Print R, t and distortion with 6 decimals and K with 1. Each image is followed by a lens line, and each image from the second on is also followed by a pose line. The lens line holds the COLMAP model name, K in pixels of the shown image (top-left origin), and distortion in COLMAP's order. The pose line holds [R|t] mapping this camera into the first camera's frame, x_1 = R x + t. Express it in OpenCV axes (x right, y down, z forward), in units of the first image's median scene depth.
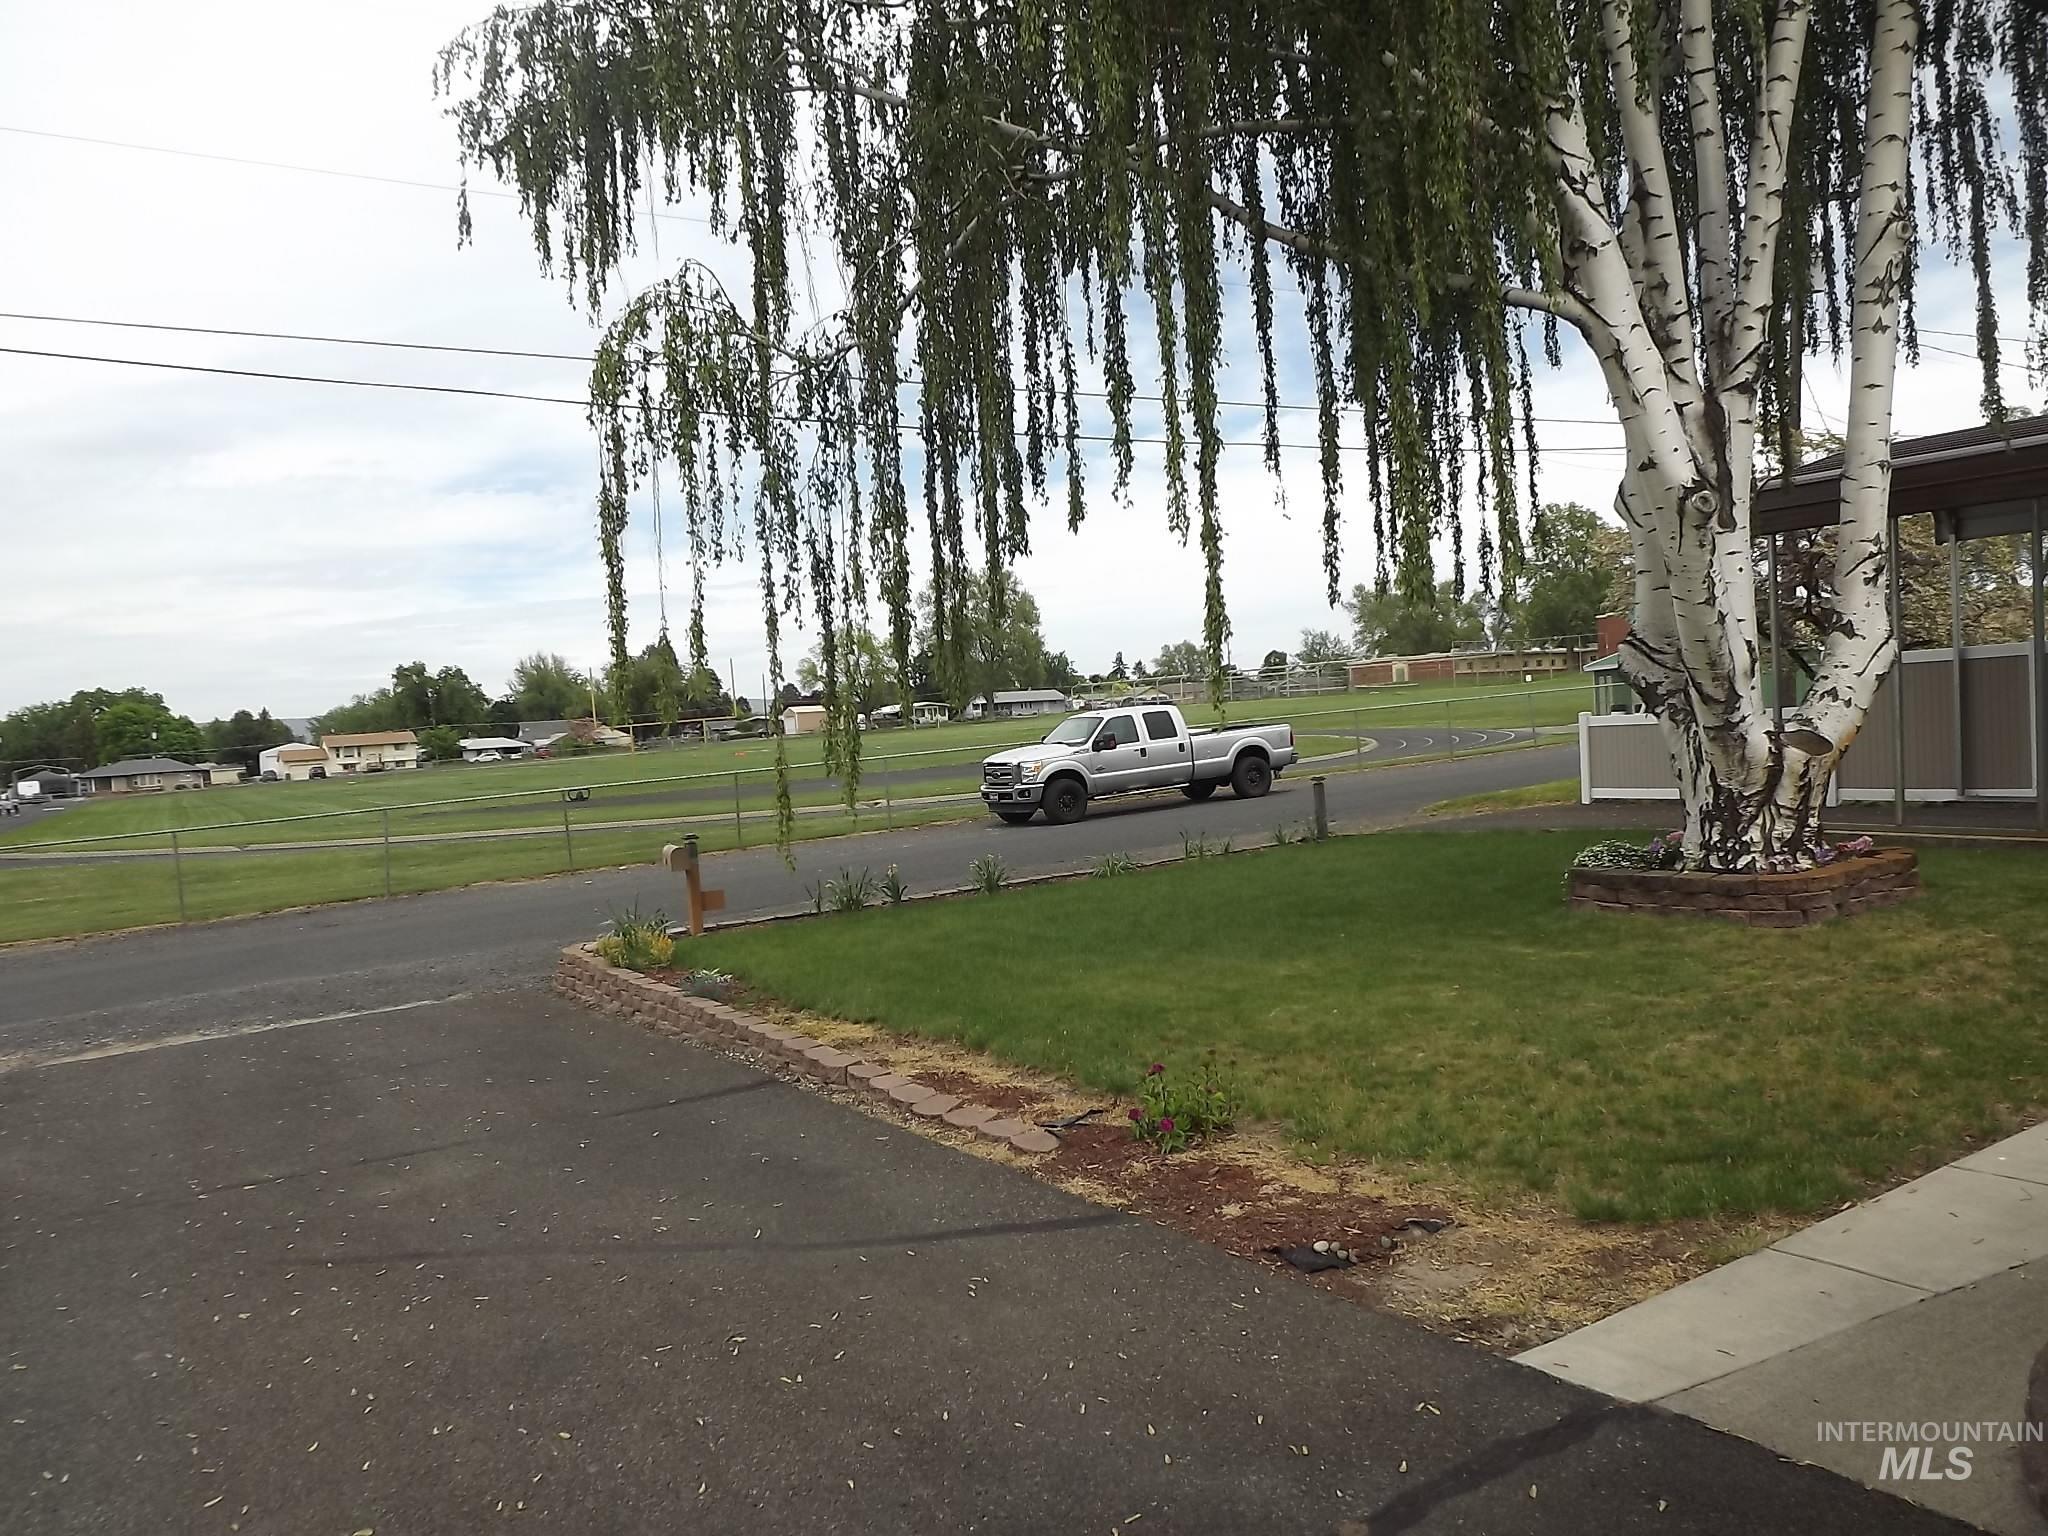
lens RADIAL K [[1514.1, 0, 1015.5], [0, 1514.1, 771.1], [0, 0, 1]] dist [-0.053372, 0.005939]
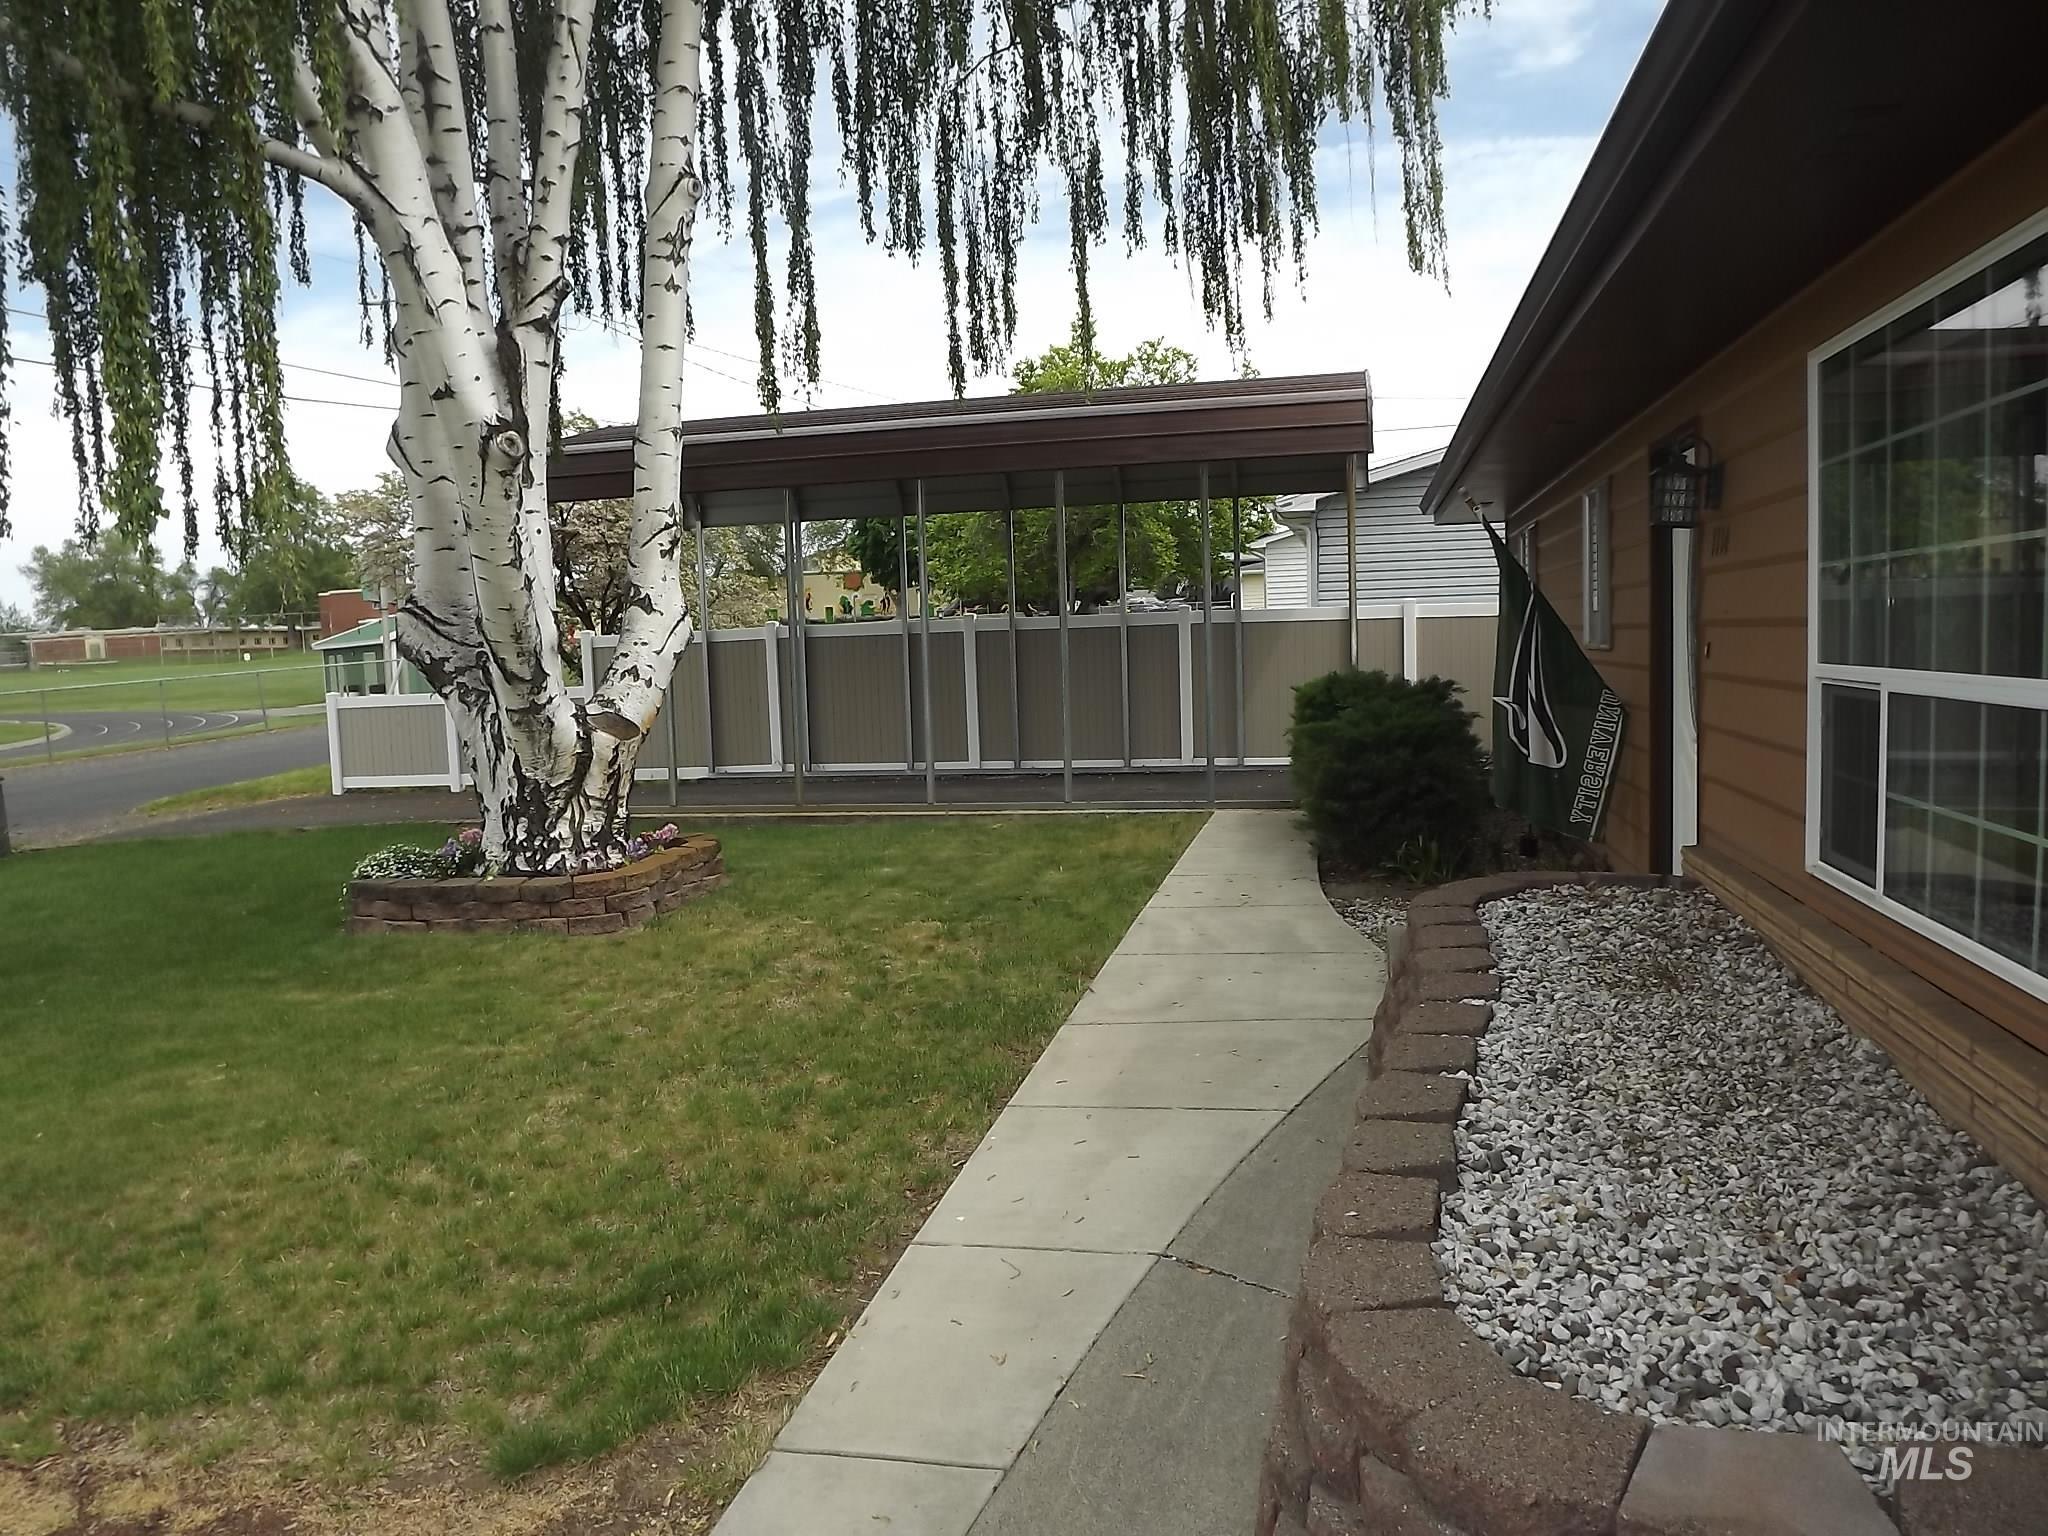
lens RADIAL K [[1514.1, 0, 1015.5], [0, 1514.1, 771.1], [0, 0, 1]] dist [-0.053372, 0.005939]
pose [[0.694135, -0.033849, 0.719049, 0.038185], [0.024694, 0.999426, 0.023209, -0.007100], [-0.719421, 0.001646, 0.694572, 0.189637]]
